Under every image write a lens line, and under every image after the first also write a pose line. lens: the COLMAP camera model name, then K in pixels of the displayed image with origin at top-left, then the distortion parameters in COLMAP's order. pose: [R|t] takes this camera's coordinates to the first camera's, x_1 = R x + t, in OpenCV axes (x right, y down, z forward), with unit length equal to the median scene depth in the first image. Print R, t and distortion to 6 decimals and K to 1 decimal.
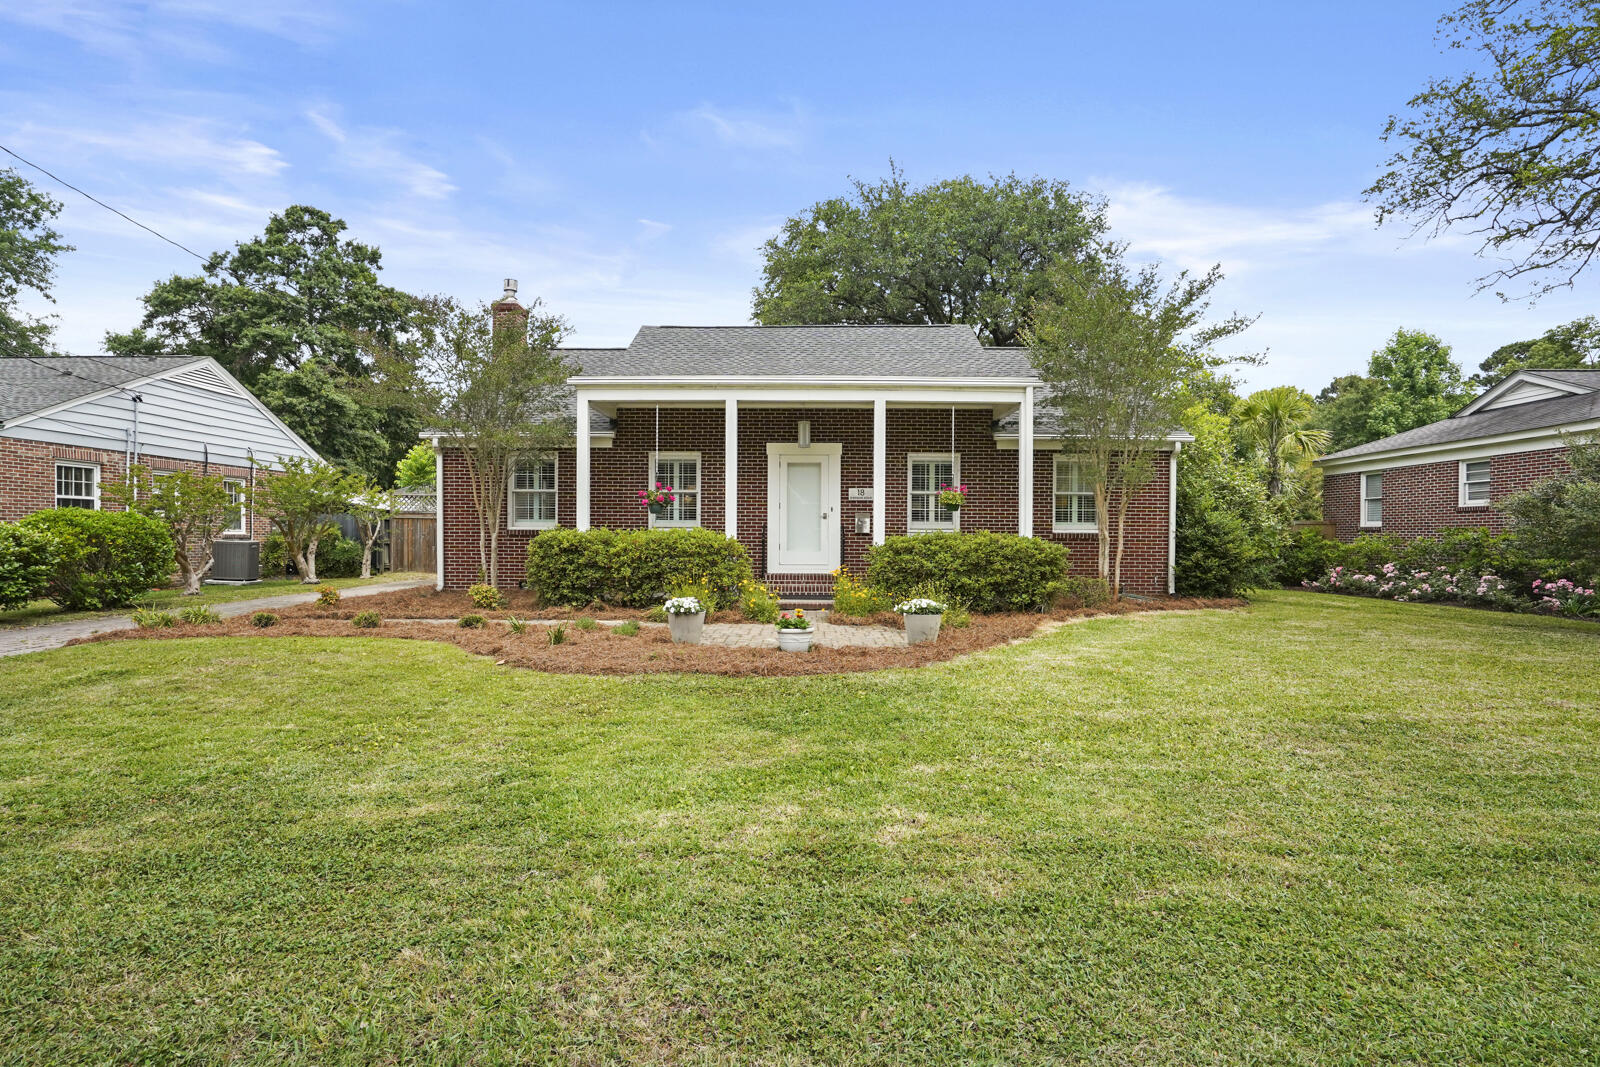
lens RADIAL K [[836.2, 0, 796.6], [0, 836.2, 574.2], [0, 0, 1]] dist [-0.030168, 0.002246]
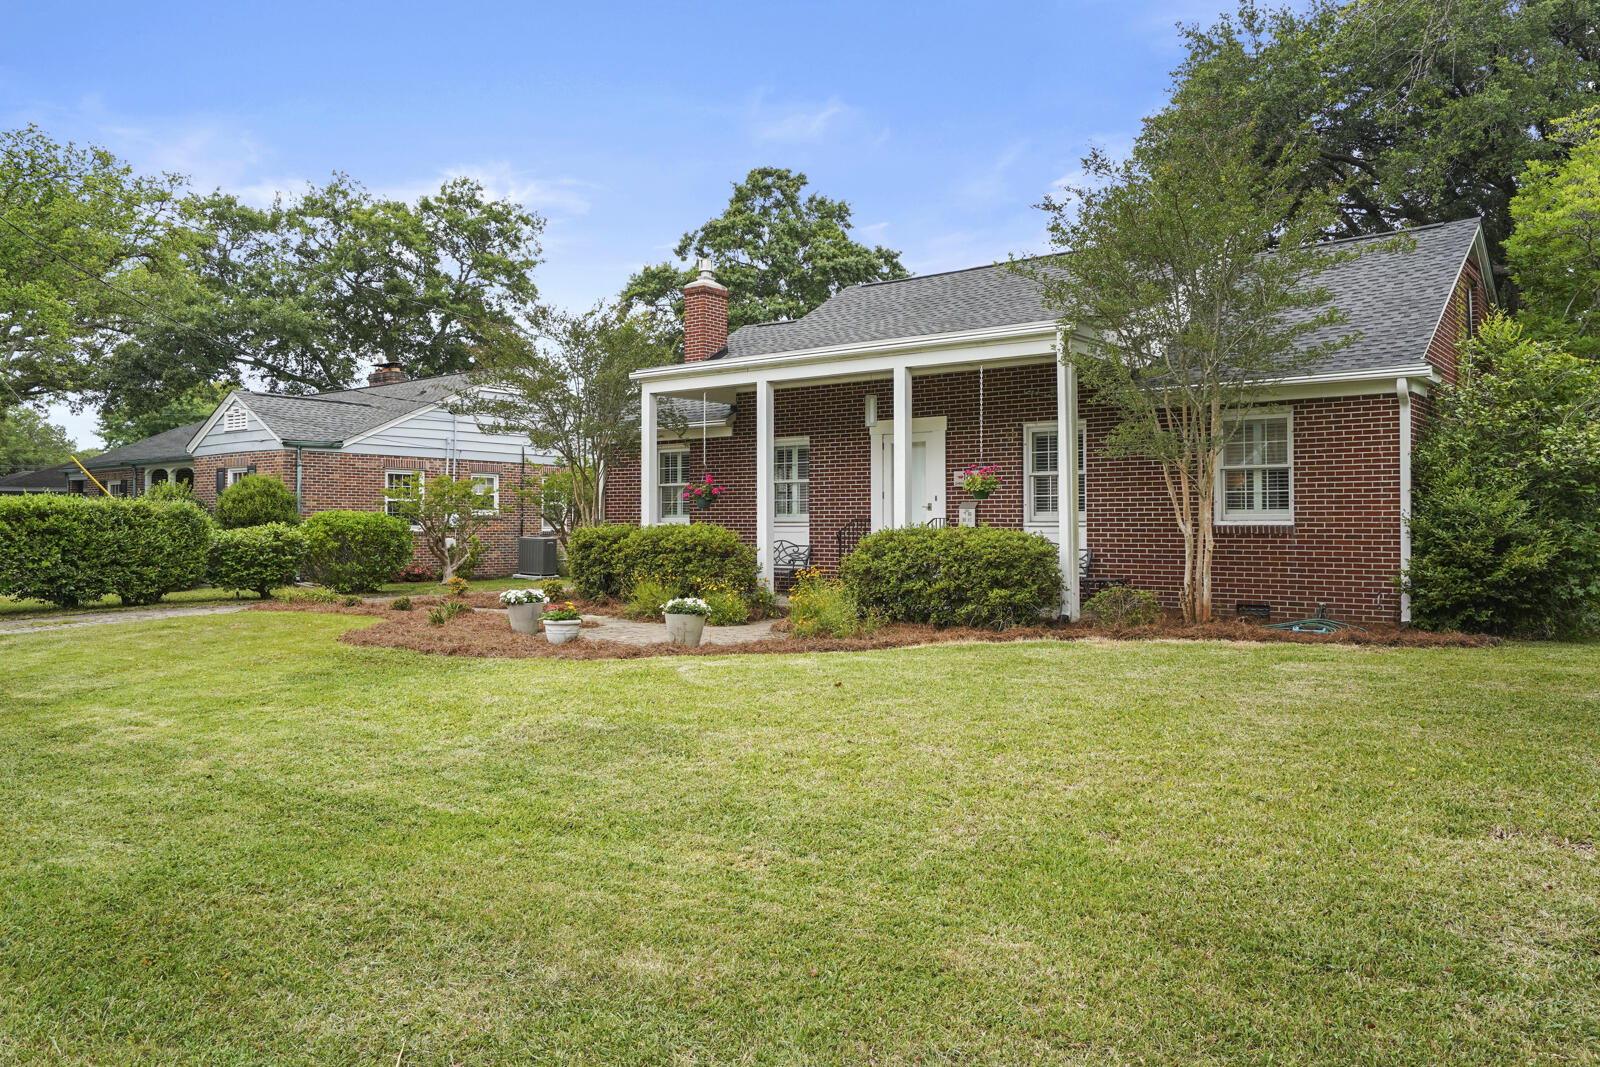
lens RADIAL K [[1217.2, 0, 789.0], [0, 1217.2, 527.5], [0, 0, 1]] dist [-0.002318, 0.000008]
pose [[0.775566, -0.005555, -0.631242, 0.672030], [-0.026603, 0.998785, -0.041475, 0.002878], [0.630706, 0.048960, 0.774476, 0.004749]]
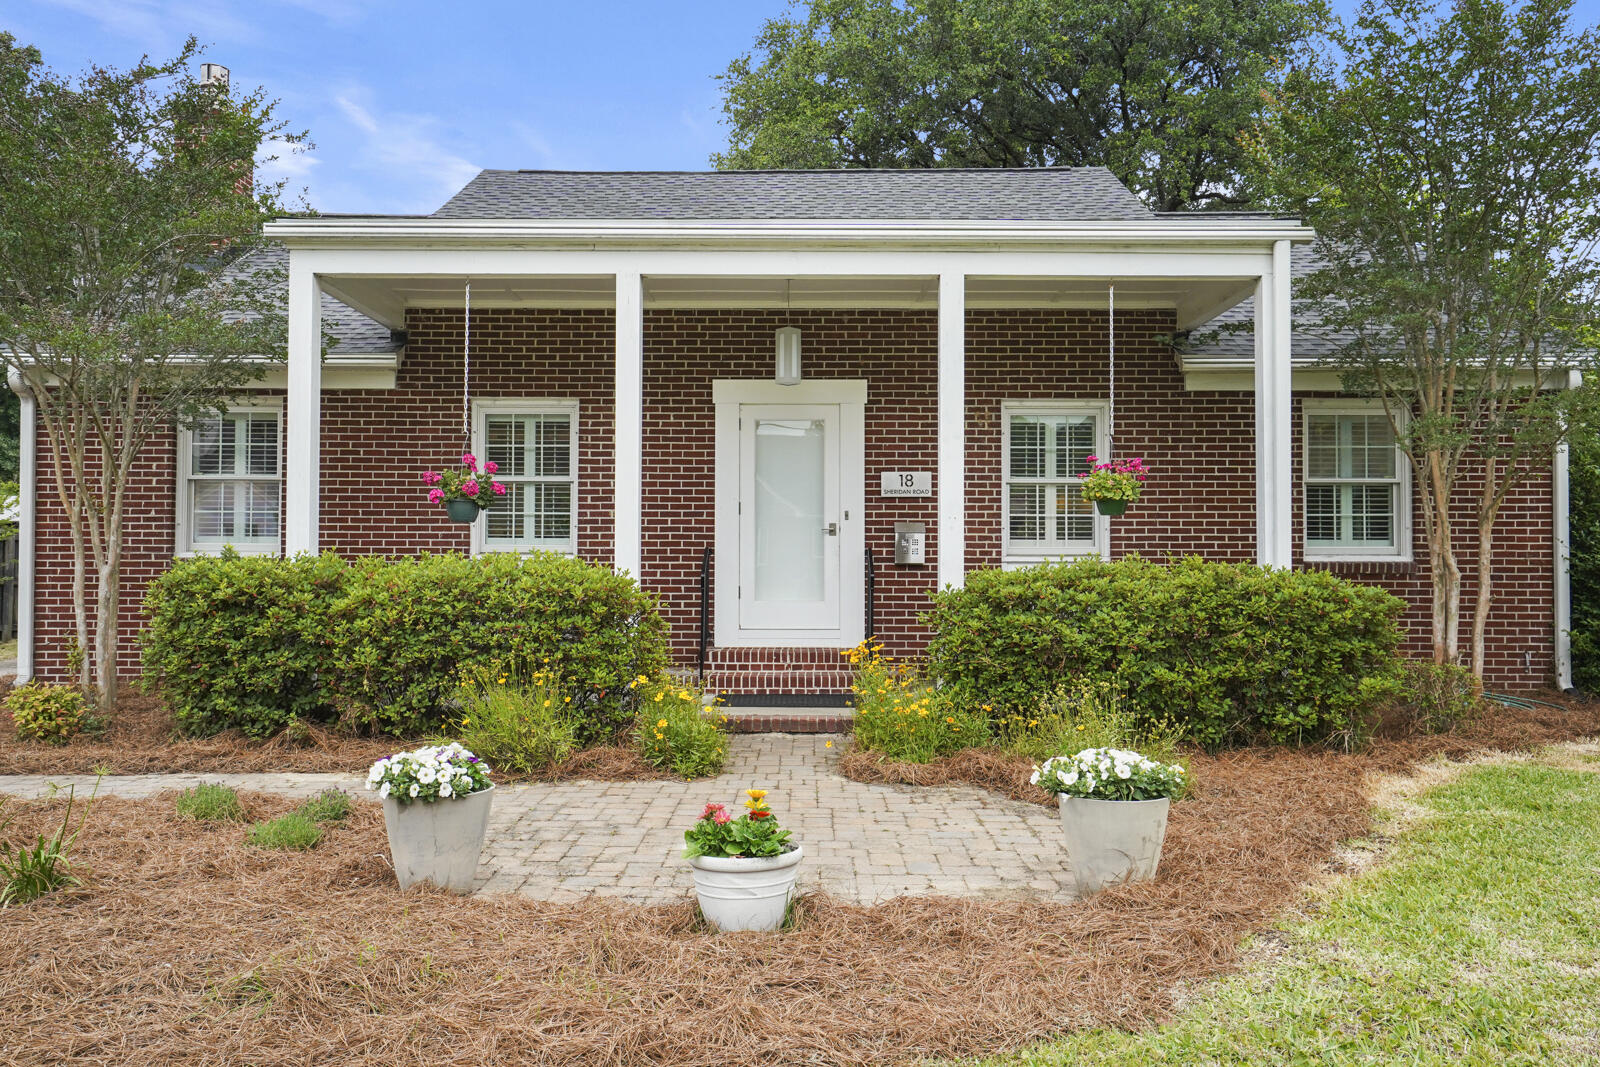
lens RADIAL K [[1213.4, 0, 791.8], [0, 1213.4, 559.7], [0, 0, 1]] dist [0.029625, 0.012086]
pose [[0.999998, -0.002097, 0.000632, 0.009610], [0.002127, 0.998638, -0.052128, -0.014605], [-0.000521, 0.052129, 0.998640, 0.294725]]
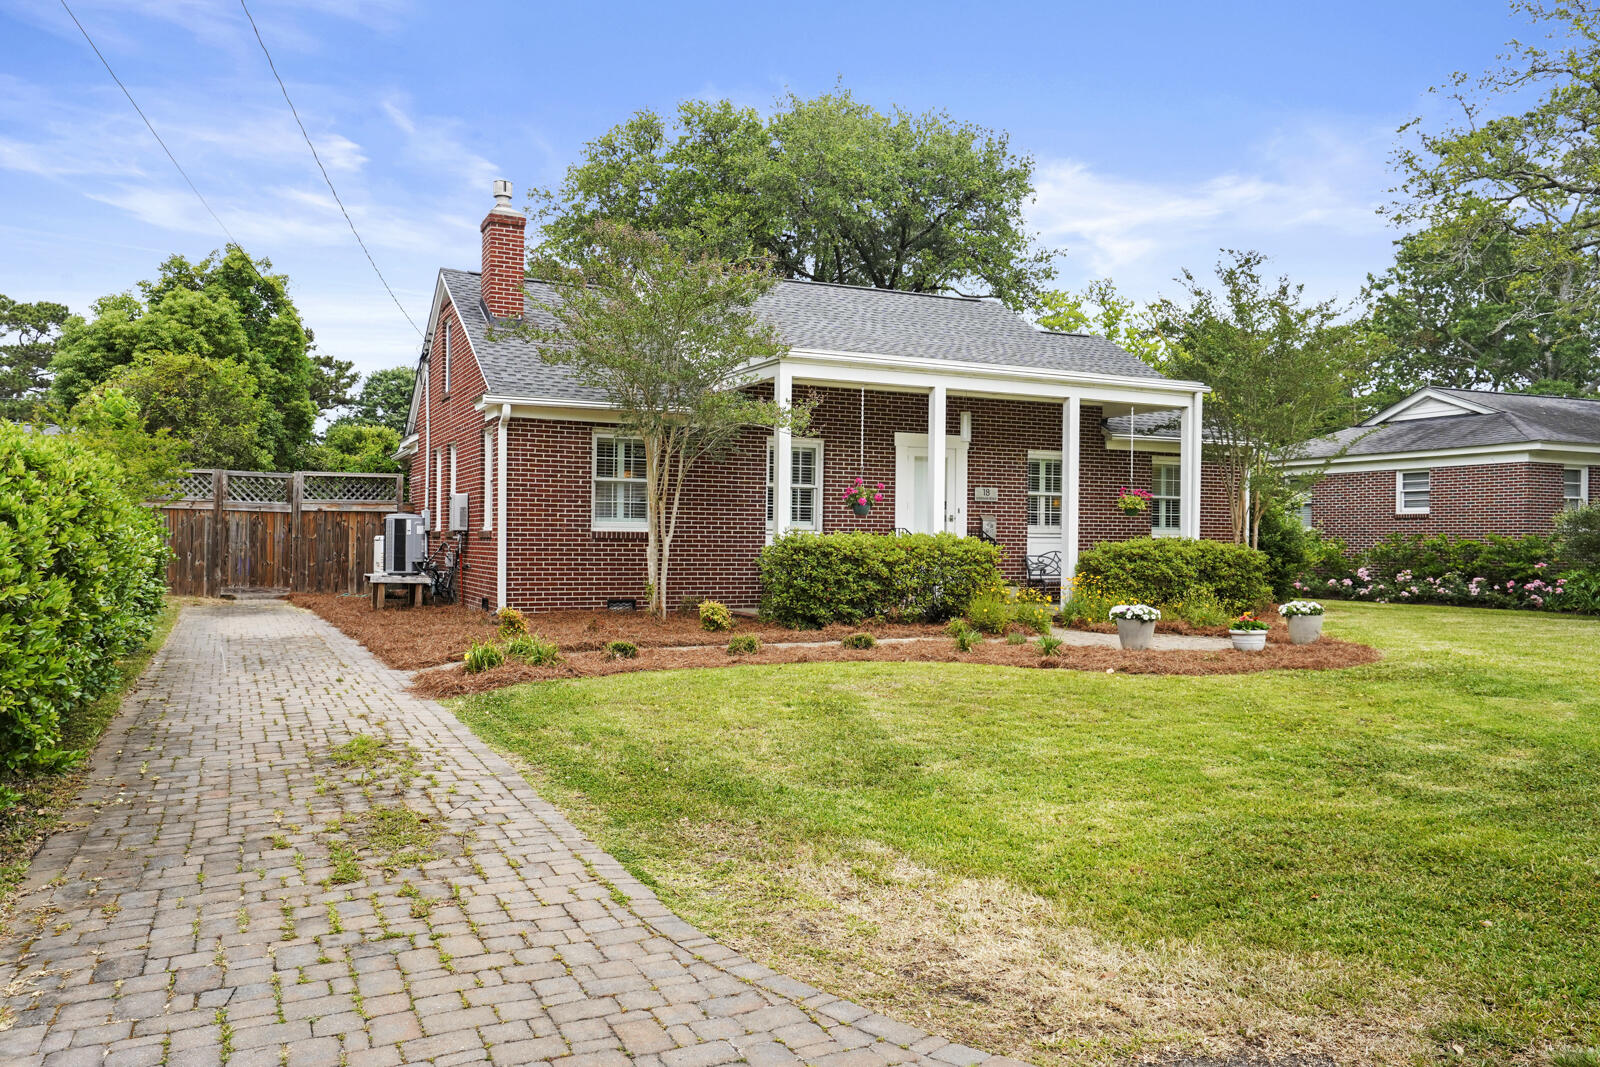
lens RADIAL K [[1213.4, 0, 797.1], [0, 1213.4, 523.2], [0, 0, 1]] dist [0.029625, 0.012086]
pose [[0.889993, 0.008543, 0.455894, -0.691101], [0.017566, 0.998440, -0.053002, 0.000172], [-0.455636, 0.055180, 0.888454, -0.055015]]
